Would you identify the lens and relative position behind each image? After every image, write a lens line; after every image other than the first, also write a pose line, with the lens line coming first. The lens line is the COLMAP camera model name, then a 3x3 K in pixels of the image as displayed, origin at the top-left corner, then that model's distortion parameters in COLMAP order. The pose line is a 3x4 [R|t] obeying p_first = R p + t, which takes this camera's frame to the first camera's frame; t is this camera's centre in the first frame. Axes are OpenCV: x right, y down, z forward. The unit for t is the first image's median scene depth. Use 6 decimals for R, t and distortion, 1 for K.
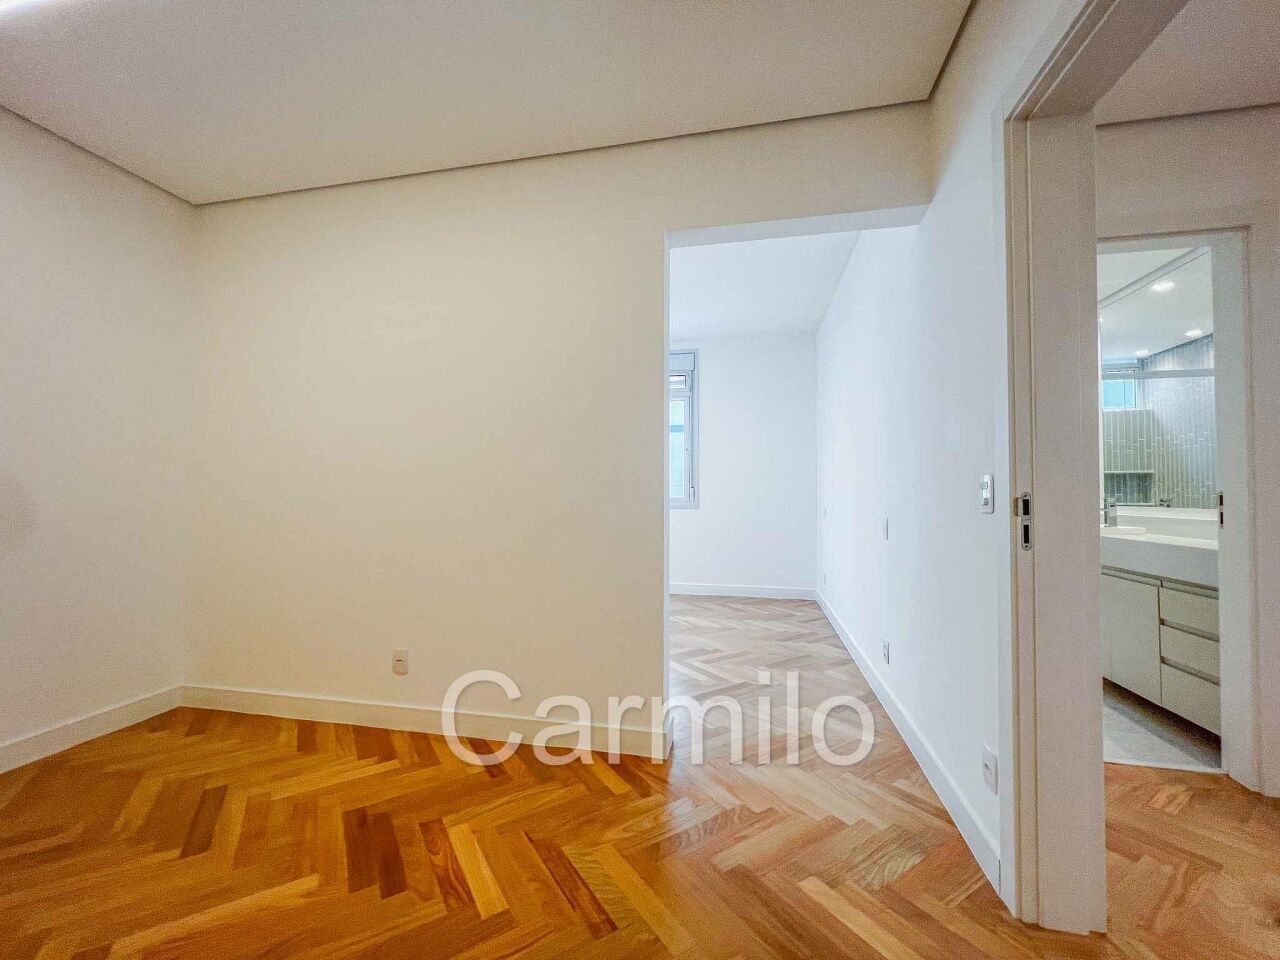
lens RADIAL K [[516.3, 0, 647.9], [0, 516.3, 487.9], [0, 0, 1]] dist [0.000900, 0.000048]
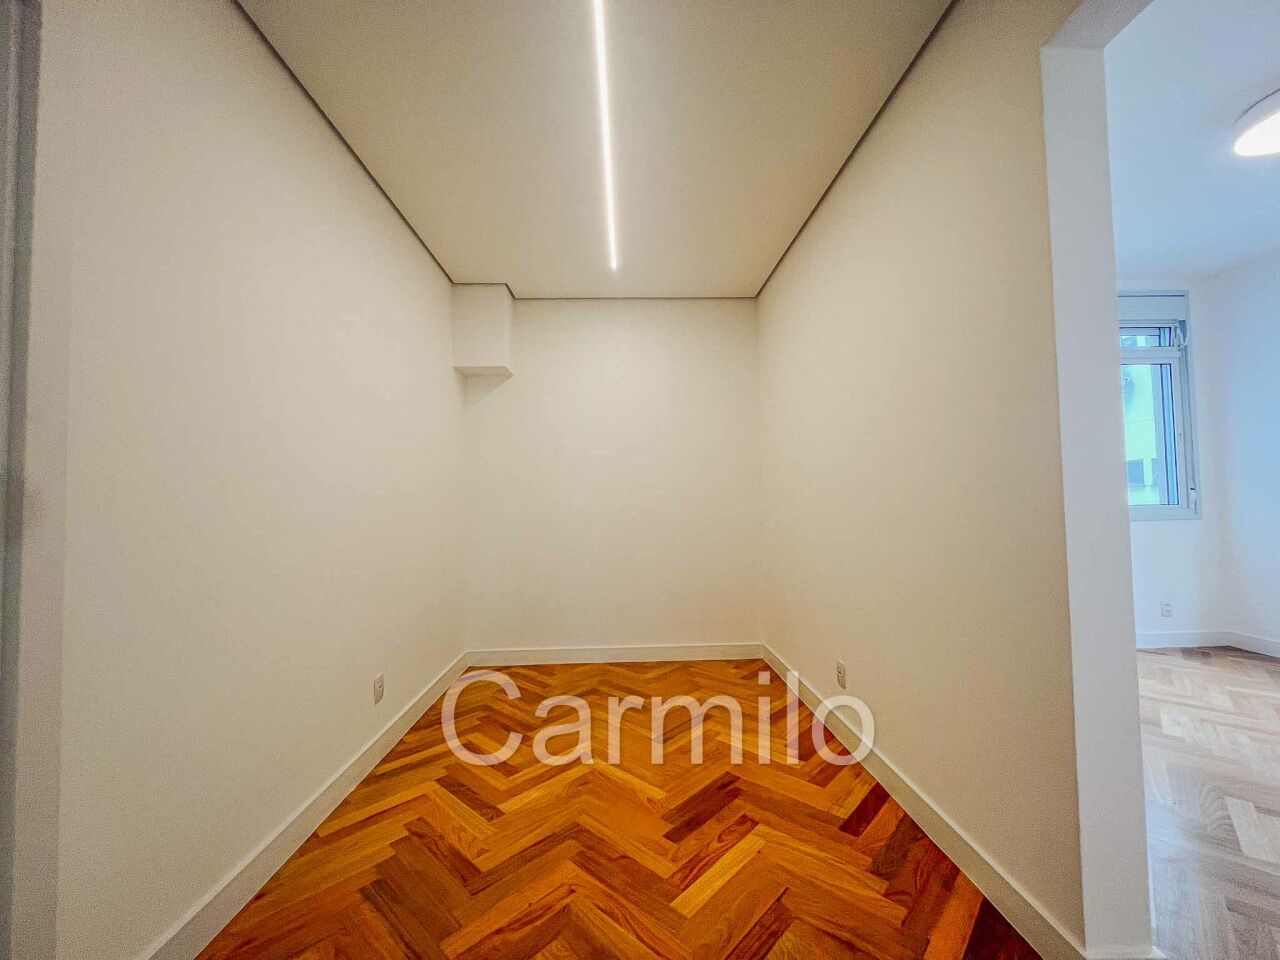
lens RADIAL K [[516.3, 0, 632.1], [0, 516.3, 484.0], [0, 0, 1]] dist [0.000900, 0.000048]
pose [[0.240623, -0.037910, -0.969878, 0.446064], [0.027310, 0.999106, -0.032277, -0.011265], [0.970234, -0.018721, 0.241443, 0.402625]]
